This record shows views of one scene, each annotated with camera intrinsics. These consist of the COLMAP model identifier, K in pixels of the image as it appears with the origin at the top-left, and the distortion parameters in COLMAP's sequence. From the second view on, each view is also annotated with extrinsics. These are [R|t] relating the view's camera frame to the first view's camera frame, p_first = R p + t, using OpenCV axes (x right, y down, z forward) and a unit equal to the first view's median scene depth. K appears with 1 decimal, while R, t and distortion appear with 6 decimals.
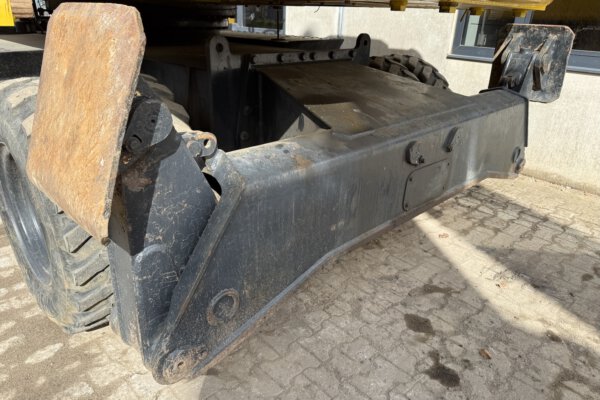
lens RADIAL K [[417.0, 0, 300.0], [0, 417.0, 200.0], [0, 0, 1]] dist [0.065573, -0.073774]
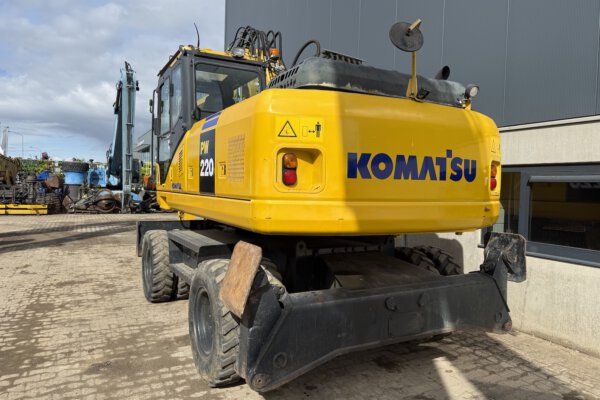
lens RADIAL K [[420.8, 0, 306.7], [0, 420.8, 193.2], [0, 0, 1]] dist [0.055013, -0.074344]
pose [[0.962762, -0.007143, -0.270255, 0.413501], [-0.099852, 0.919573, -0.380019, 0.191427], [0.251233, 0.392854, 0.884617, -0.970933]]
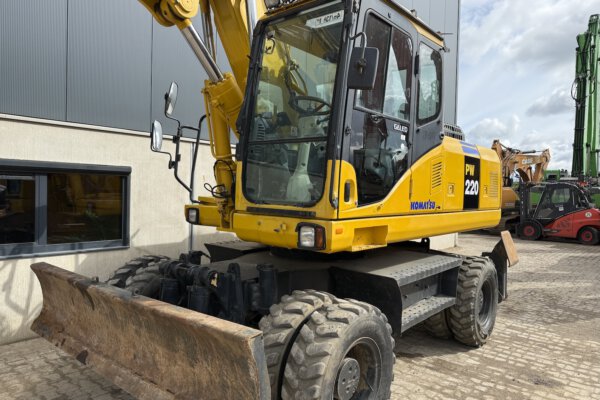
lens RADIAL K [[417.0, 0, 300.0], [0, 417.0, 200.0], [0, 0, 1]] dist [0.065573, -0.073774]
pose [[-0.080233, -0.057163, 0.995136, -3.246216], [0.372461, 0.924318, 0.083125, -1.273991], [-0.924573, 0.377318, -0.052869, 1.978243]]
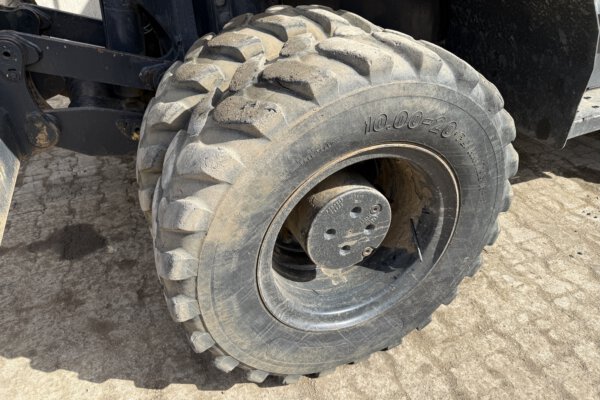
lens RADIAL K [[417.0, 0, 300.0], [0, 417.0, 200.0], [0, 0, 1]] dist [0.065573, -0.073774]
pose [[0.379532, -0.542379, 0.749520, -2.205040], [0.390943, 0.828273, 0.401407, -0.776447], [-0.838522, 0.140673, 0.526395, 1.692630]]
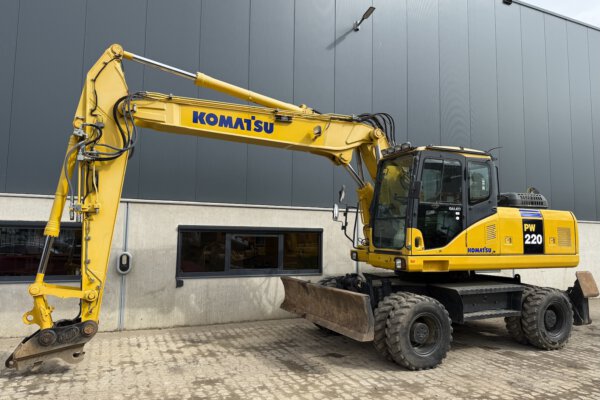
lens RADIAL K [[410.0, 0, 300.0], [0, 410.0, 200.0], [0, 0, 1]] dist [0.055843, -0.067343]
pose [[0.346970, 0.055704, 0.936221, -5.164980], [0.370621, 0.908843, -0.191429, -1.129359], [-0.861541, 0.413403, 0.294696, 1.404797]]
